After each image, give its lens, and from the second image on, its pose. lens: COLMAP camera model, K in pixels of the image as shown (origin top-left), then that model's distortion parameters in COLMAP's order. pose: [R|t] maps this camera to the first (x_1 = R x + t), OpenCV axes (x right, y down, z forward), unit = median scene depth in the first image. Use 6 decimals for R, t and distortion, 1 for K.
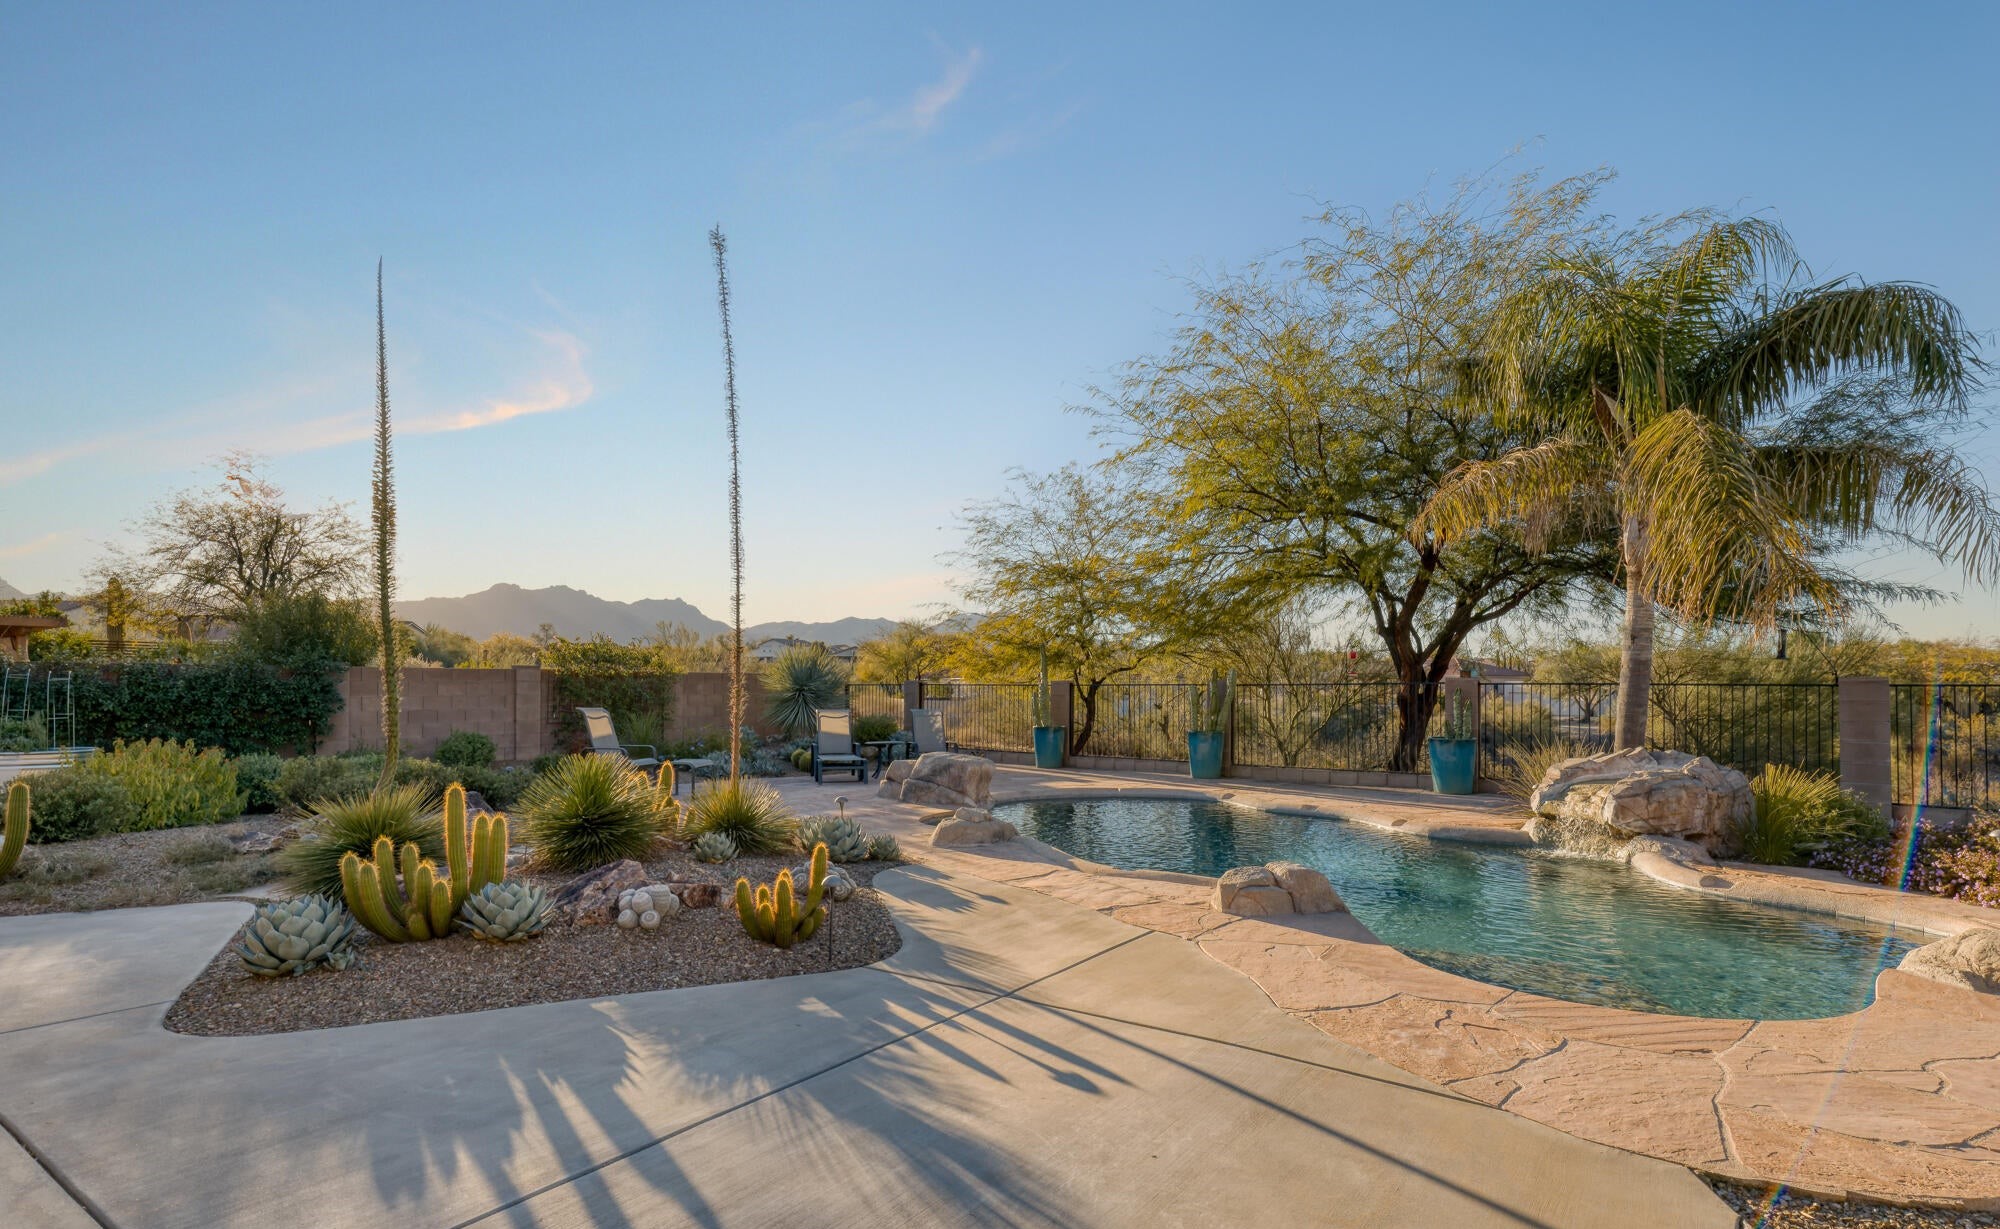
lens RADIAL K [[998.5, 0, 981.6], [0, 998.5, 671.0], [0, 0, 1]] dist [0.030333, -0.004224]
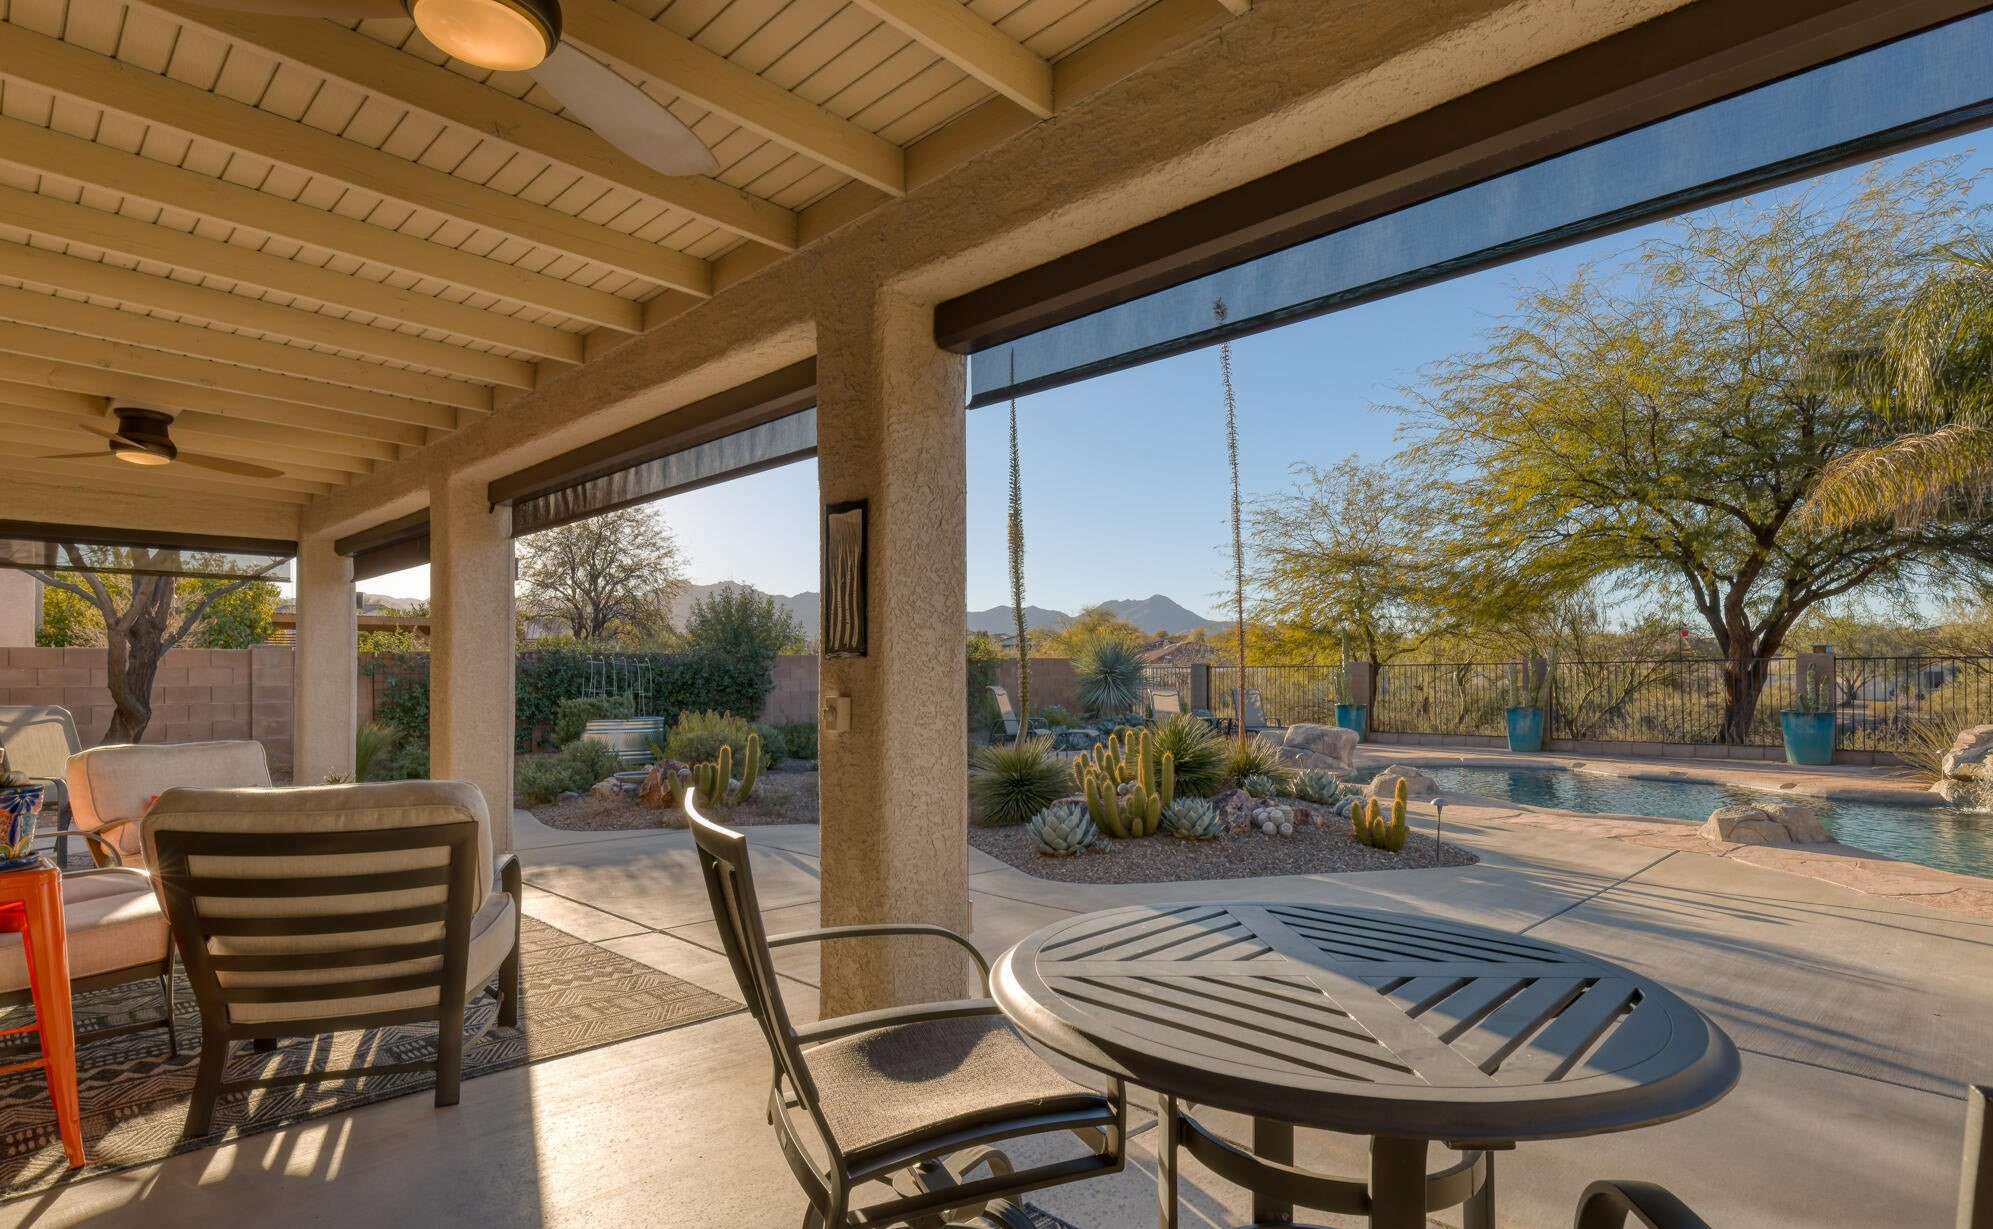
lens RADIAL K [[995.0, 0, 995.8], [0, 995.0, 666.3], [0, 0, 1]] dist [0.030333, -0.004224]
pose [[0.988860, -0.009409, -0.148548, -0.265451], [0.010483, 0.999924, 0.006452, 0.005844], [0.148476, -0.007938, 0.988884, -0.206948]]
